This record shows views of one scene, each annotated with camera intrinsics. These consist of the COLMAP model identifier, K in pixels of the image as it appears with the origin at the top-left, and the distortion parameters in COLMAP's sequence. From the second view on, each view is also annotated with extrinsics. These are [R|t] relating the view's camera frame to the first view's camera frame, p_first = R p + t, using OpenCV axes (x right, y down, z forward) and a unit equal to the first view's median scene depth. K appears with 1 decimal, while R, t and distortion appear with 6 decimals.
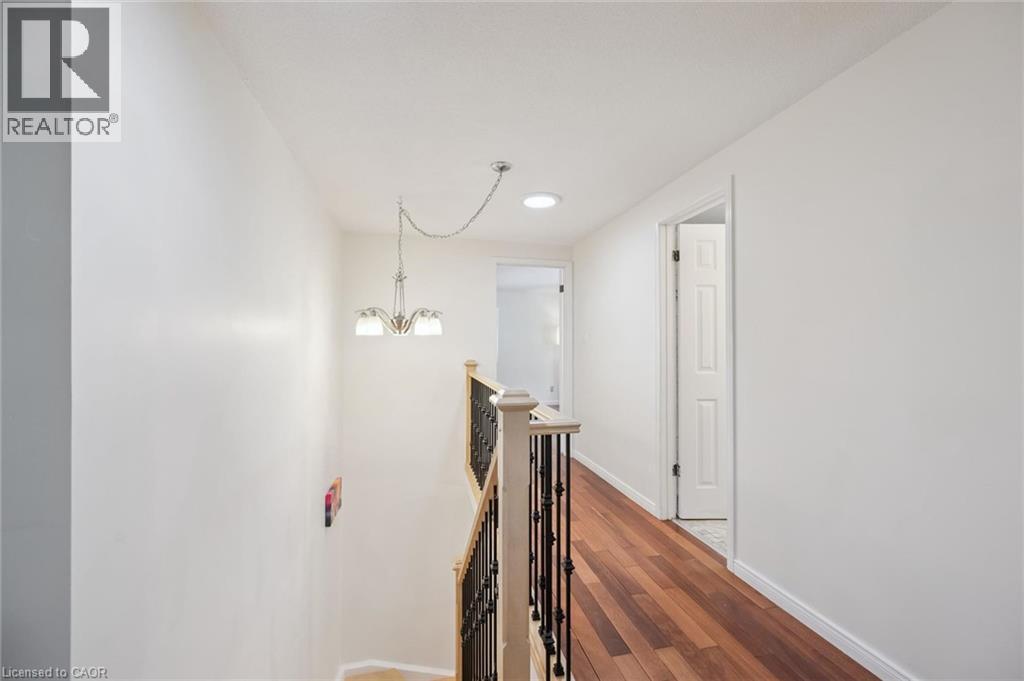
lens RADIAL K [[401.0, 0, 511.7], [0, 401.0, 345.1], [0, 0, 1]] dist [-0.000498, 0.000093]
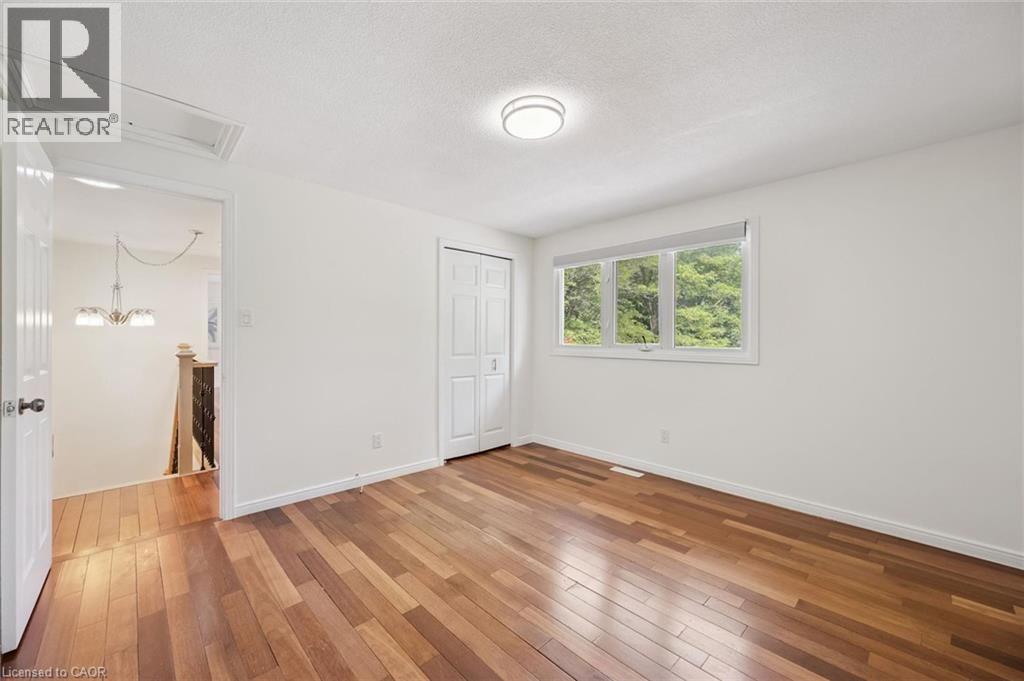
lens RADIAL K [[401.0, 0, 512.6], [0, 401.0, 336.3], [0, 0, 1]] dist [-0.000498, 0.000093]
pose [[0.860319, 0.003579, 0.509743, 0.233065], [-0.006319, 0.999973, 0.003643, 0.001409], [-0.509717, -0.006355, 0.860319, -1.059814]]
